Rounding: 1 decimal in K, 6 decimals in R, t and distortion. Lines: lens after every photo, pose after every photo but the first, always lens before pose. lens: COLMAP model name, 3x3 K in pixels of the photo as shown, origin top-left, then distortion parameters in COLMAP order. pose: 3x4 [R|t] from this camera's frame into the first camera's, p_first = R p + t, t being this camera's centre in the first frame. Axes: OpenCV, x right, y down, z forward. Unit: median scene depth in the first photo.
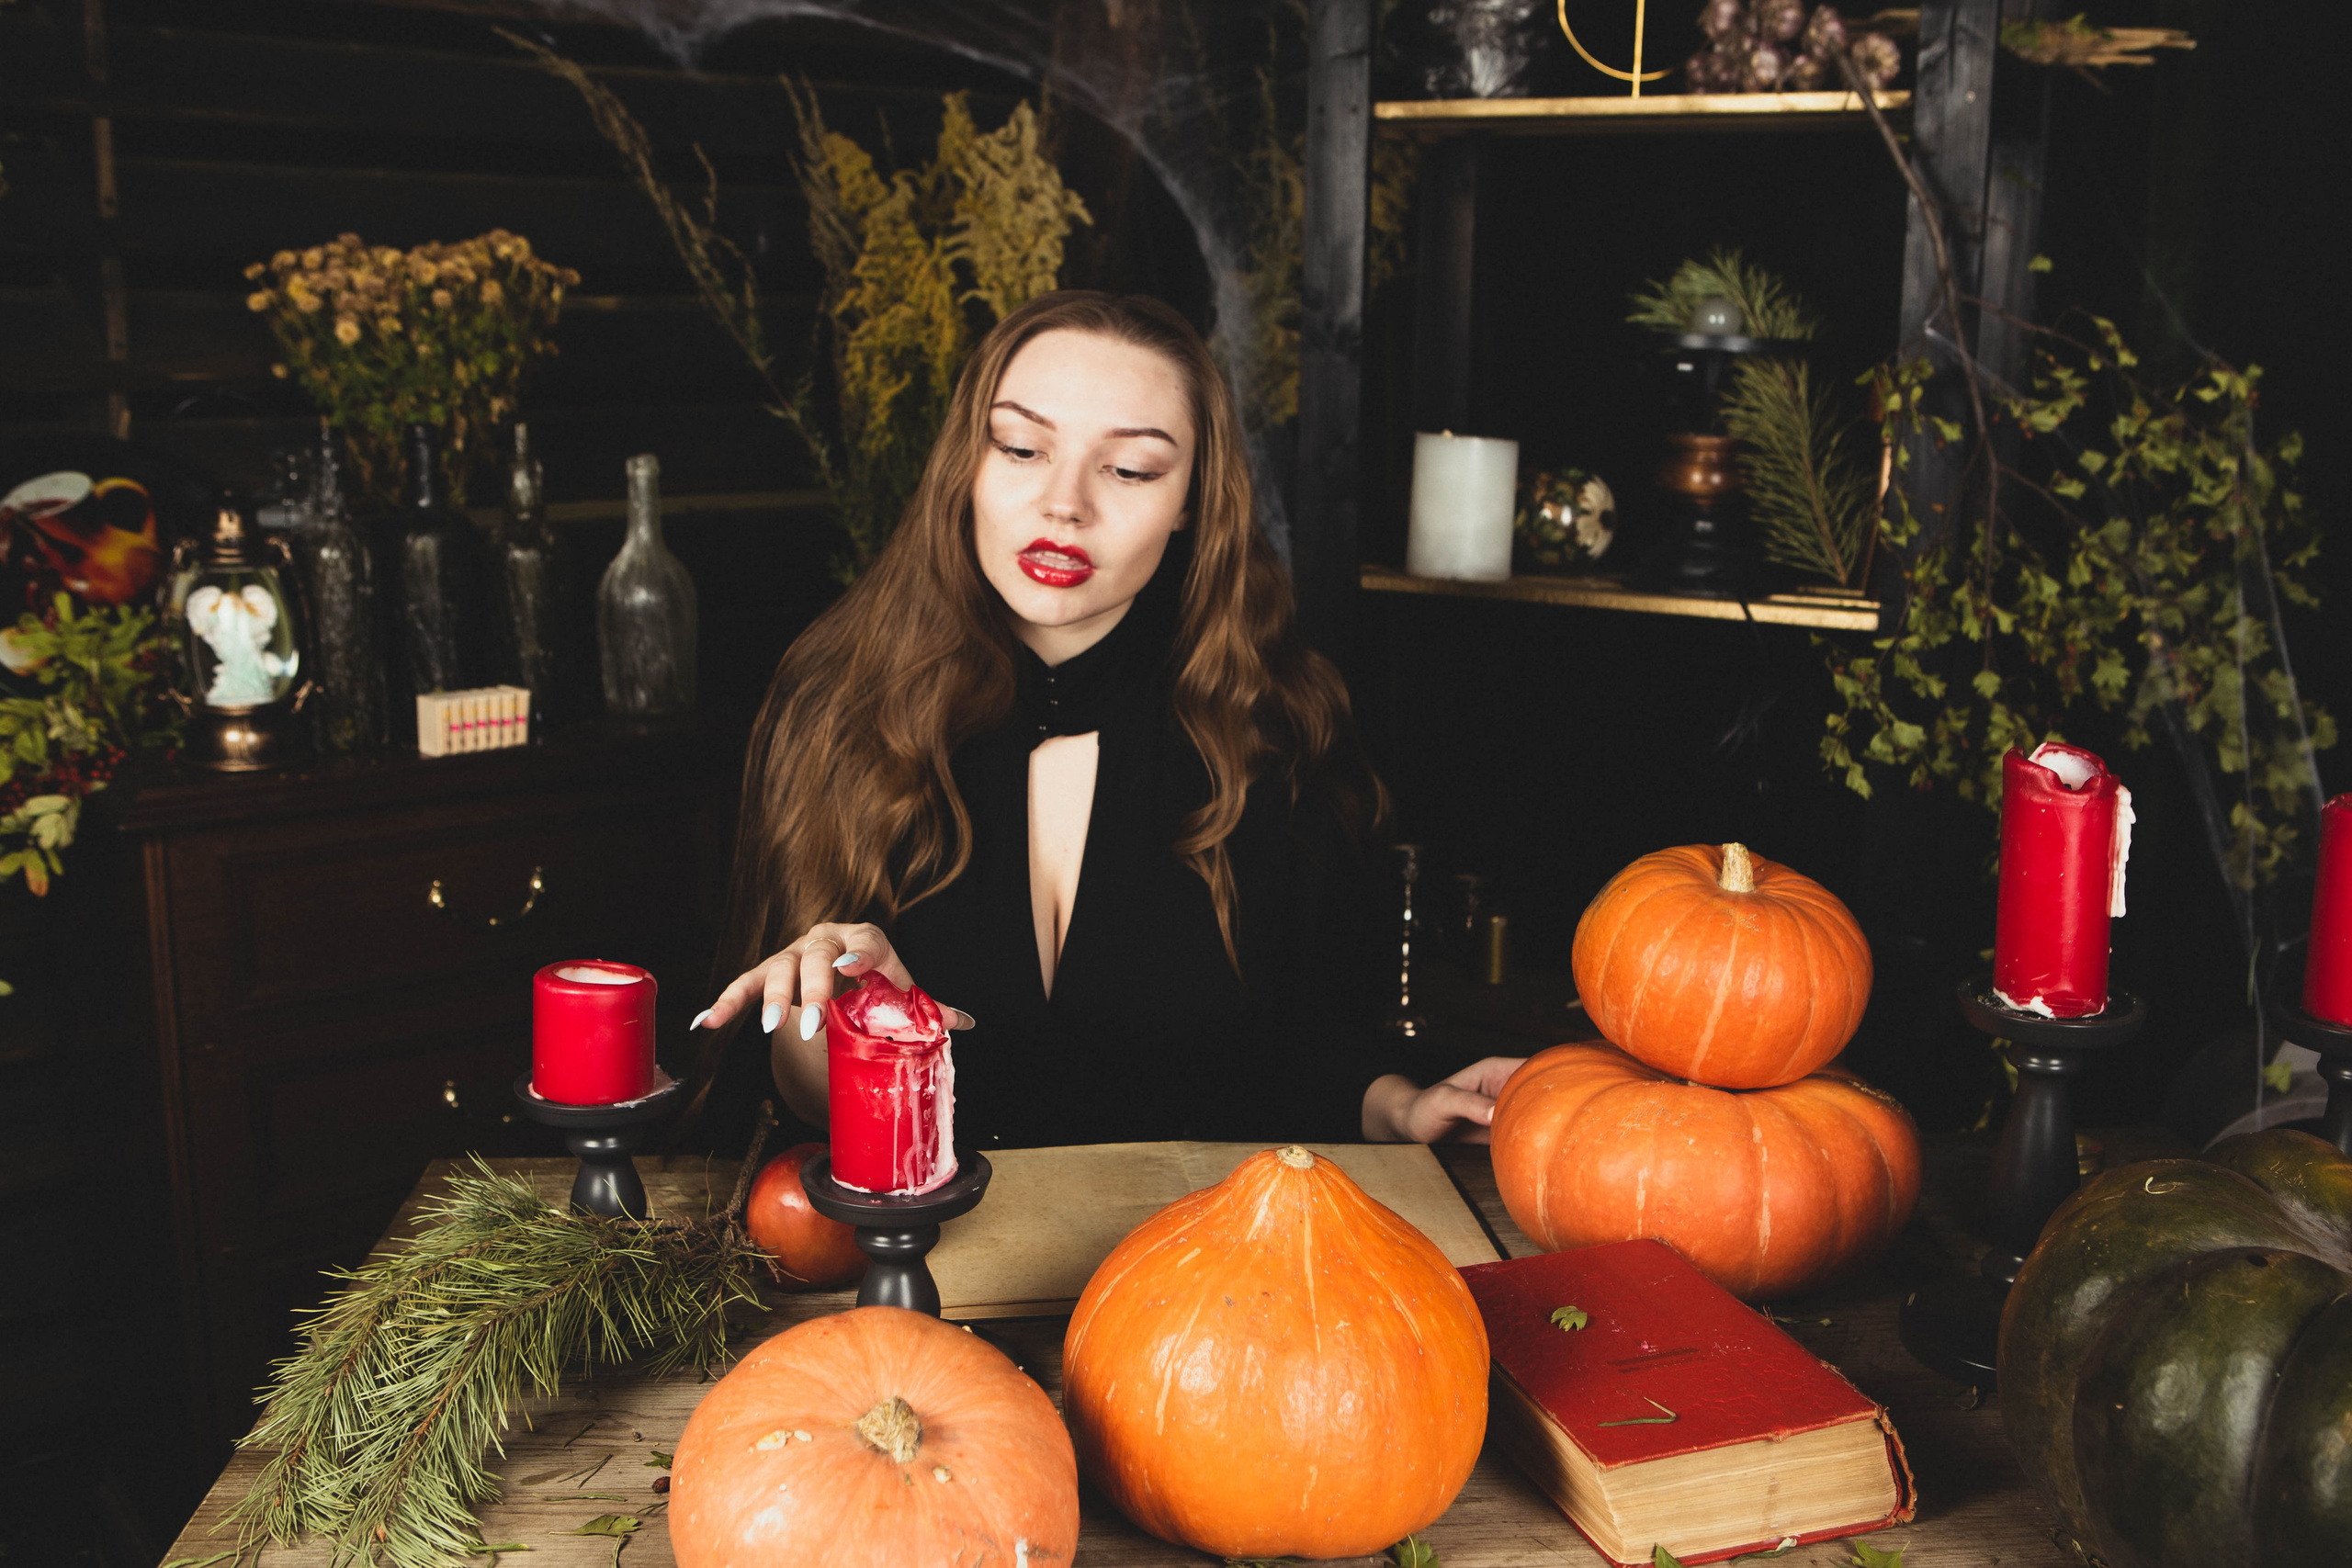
lens RADIAL K [[2365.2, 0, 1208.4], [0, 2365.2, 782.6], [0, 0, 1]] dist [-0.091174, 0.152724]
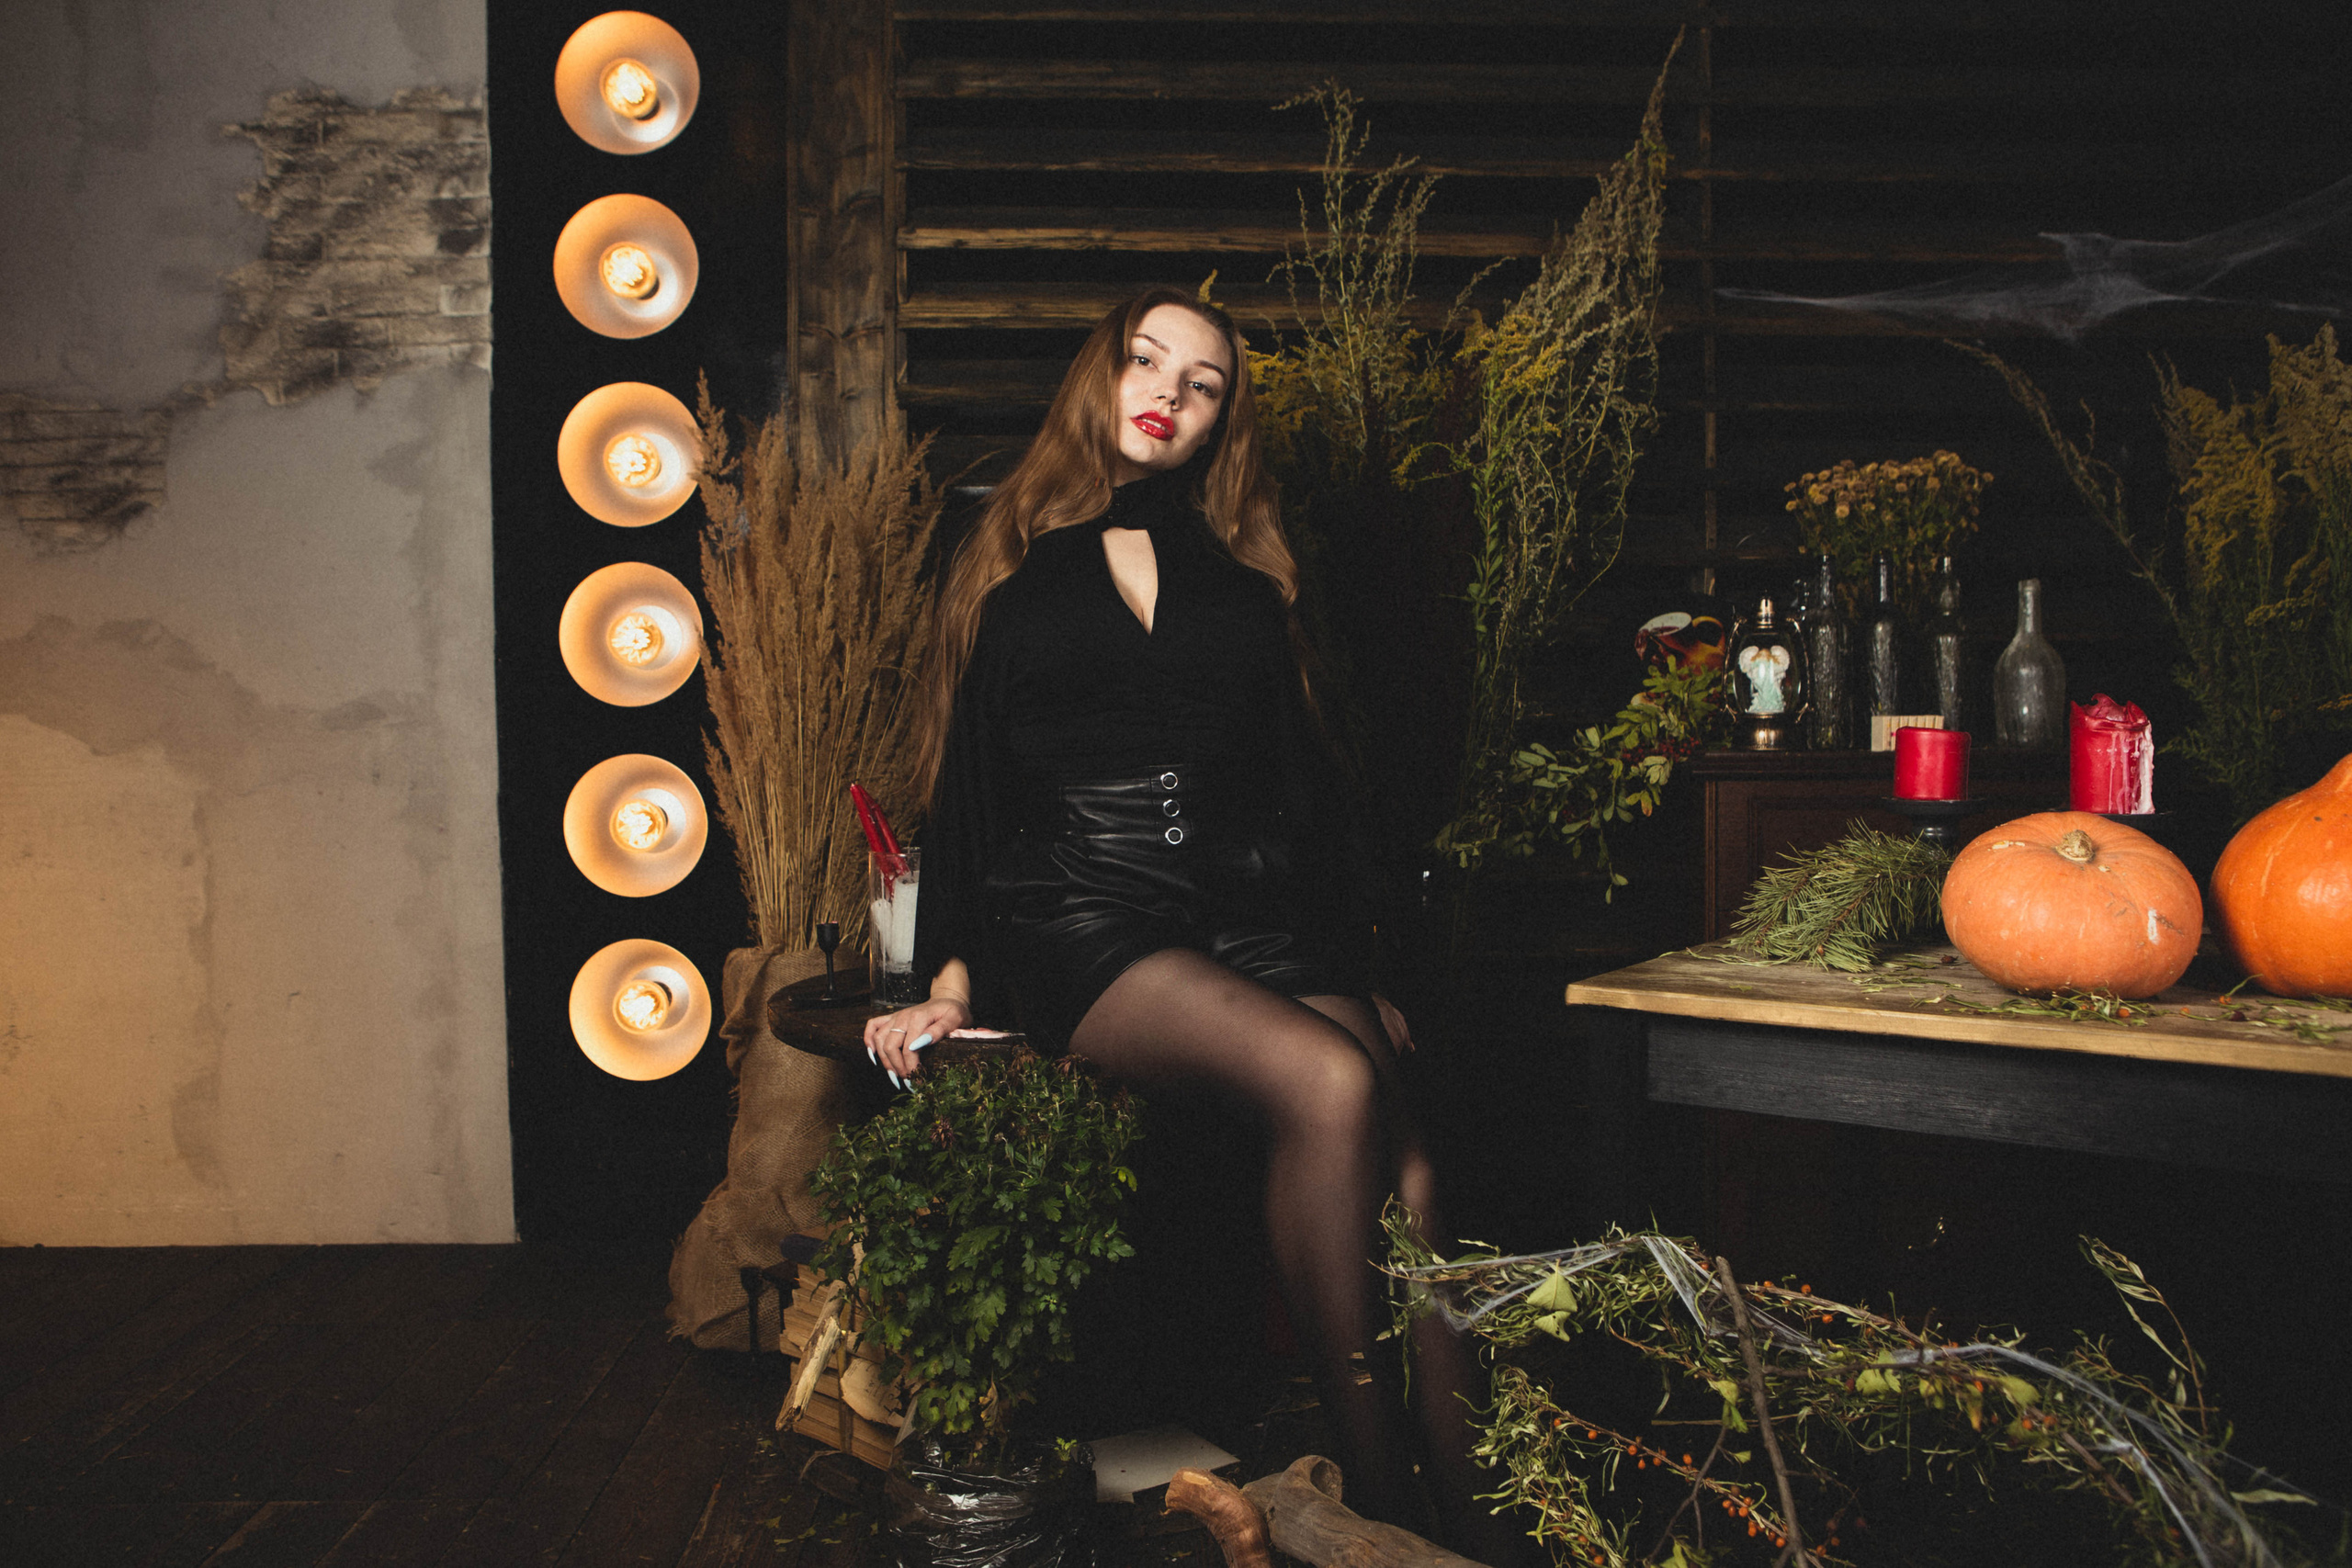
lens RADIAL K [[1749.8, 0, 1167.0], [0, 1749.8, 779.5], [0, 0, 1]] dist [-0.114322, 0.108103]
pose [[0.741661, 0.002308, -0.670770, 0.101926], [-0.113346, 0.986045, -0.121932, 0.211585], [0.661129, 0.166461, 0.731573, -0.188702]]
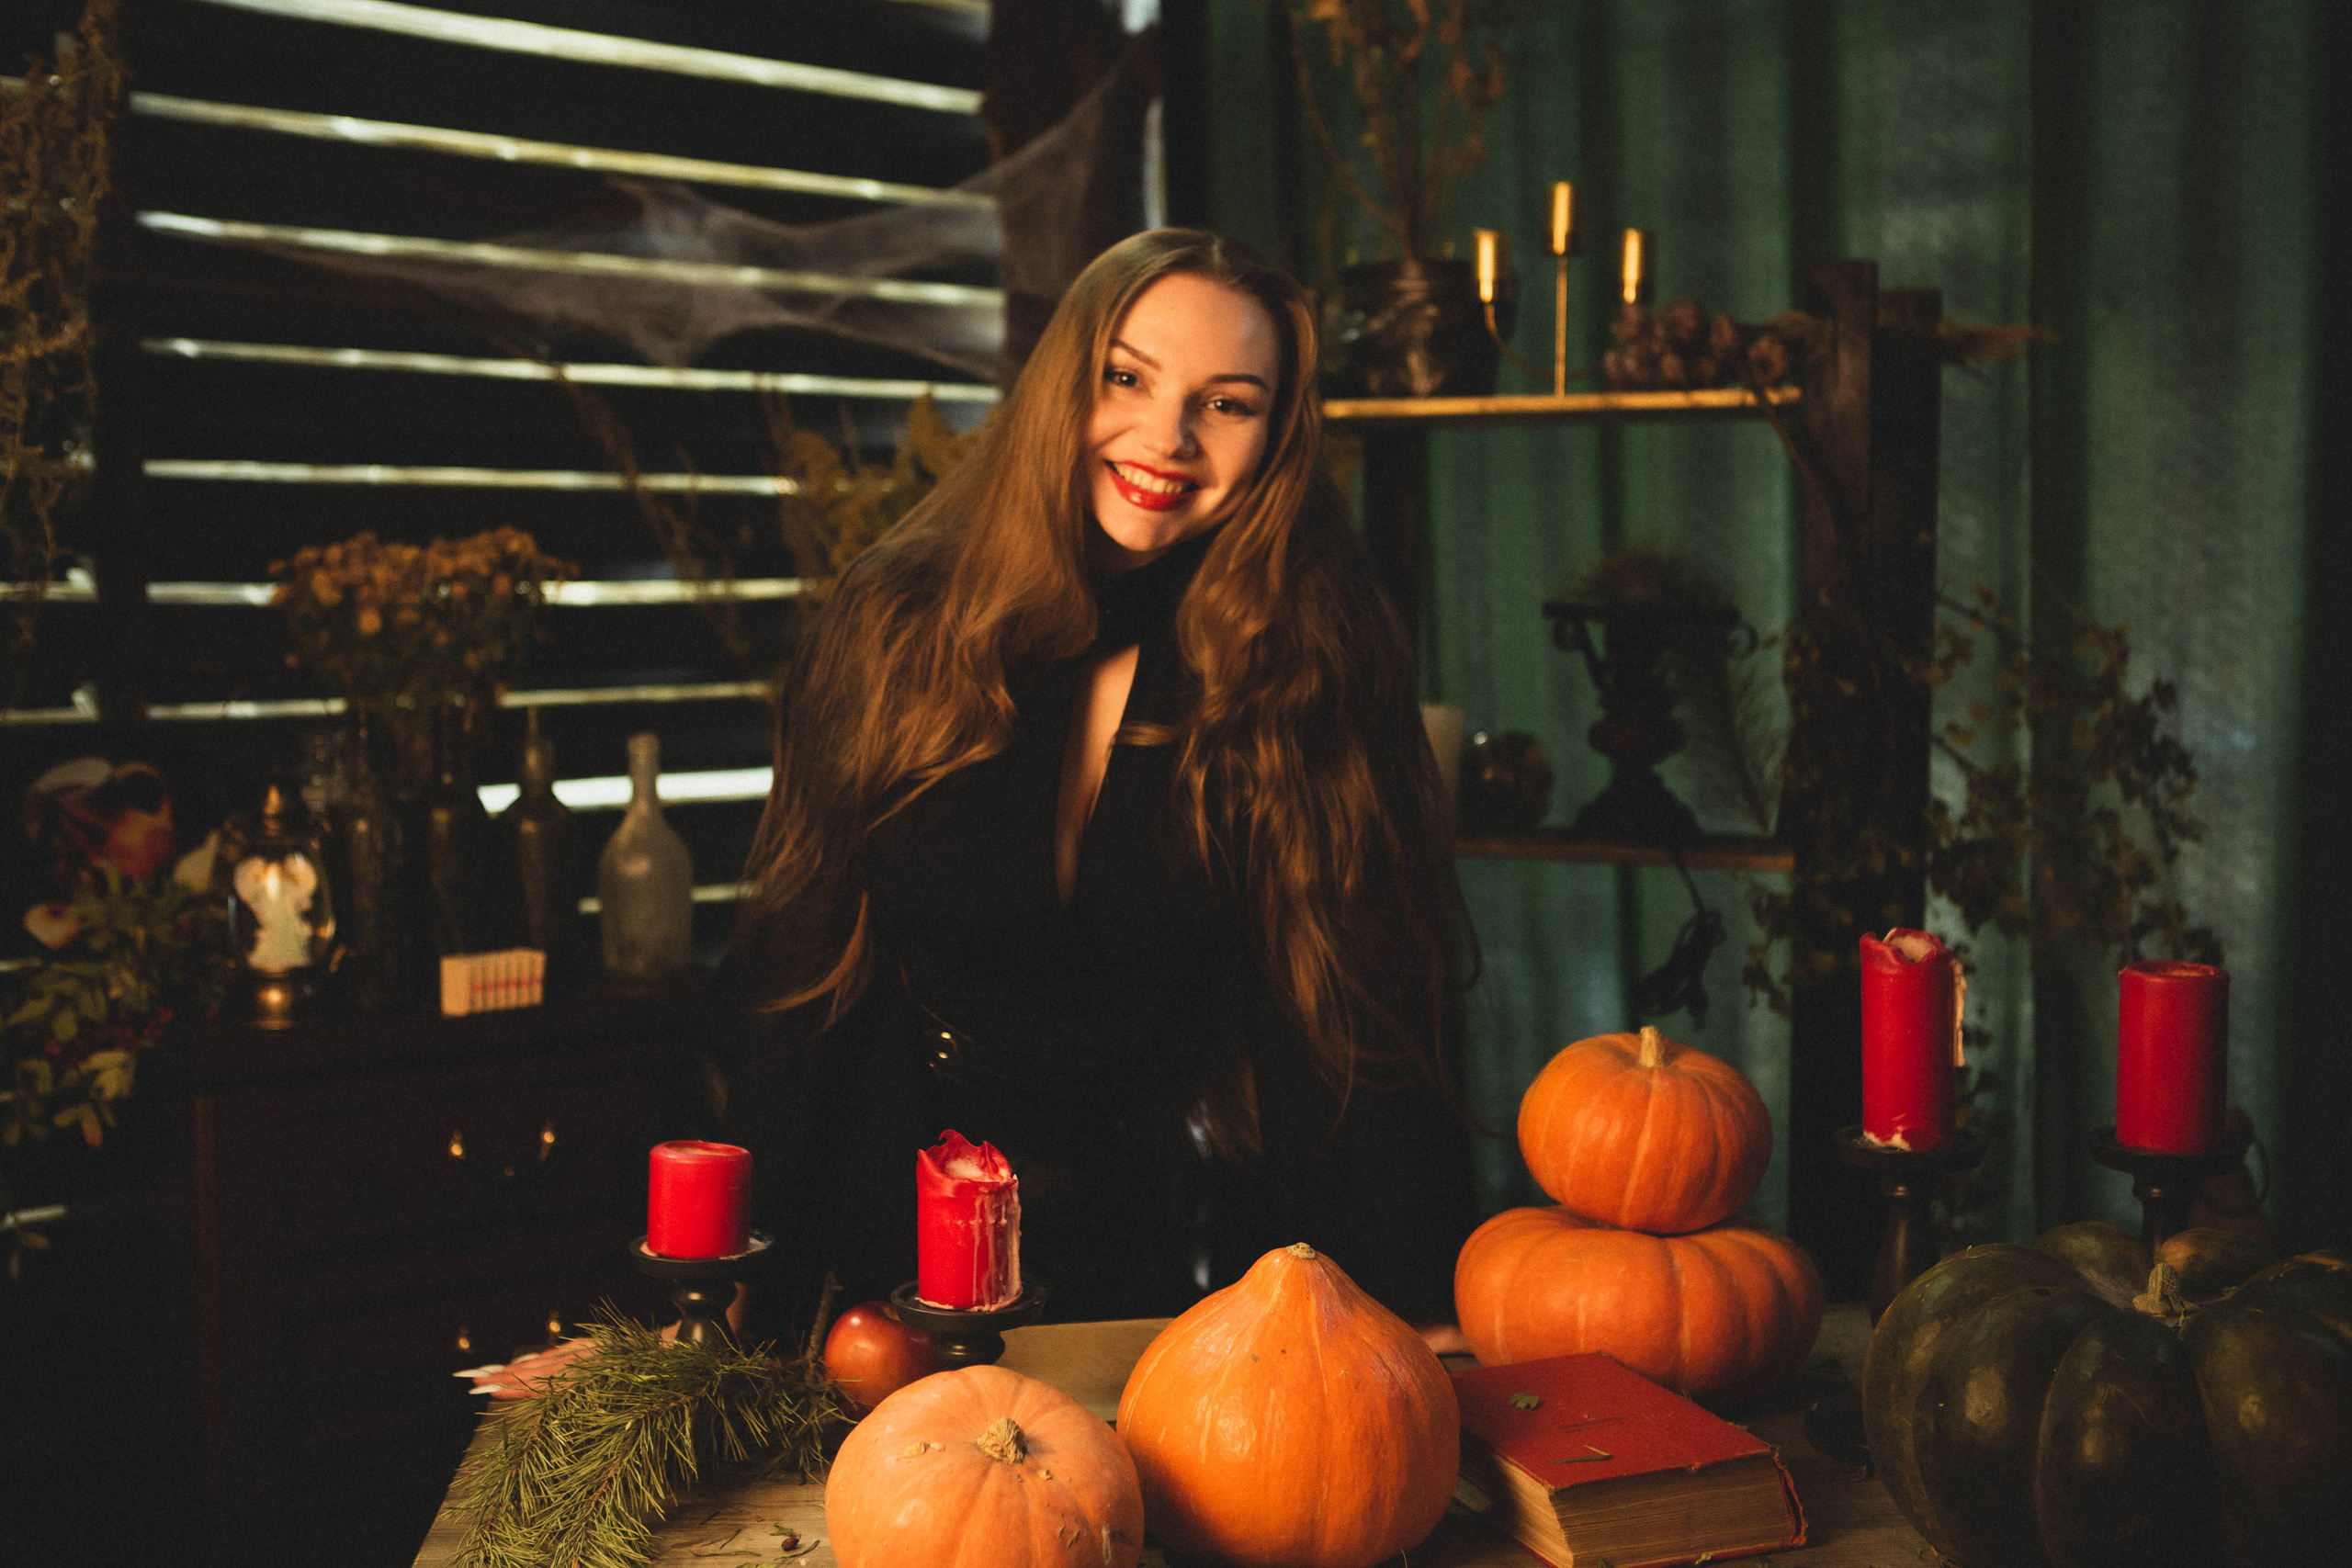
lens RADIAL K [[2722.6, 0, 1176.0], [0, 2722.6, 784.0], [0, 0, 1]] dist [-0.034400, 0.099037]
pose [[0.999587, -0.017270, 0.022965, -0.030986], [0.020028, 0.991842, -0.125893, 0.047955], [-0.020604, 0.126301, 0.991778, -0.249927]]
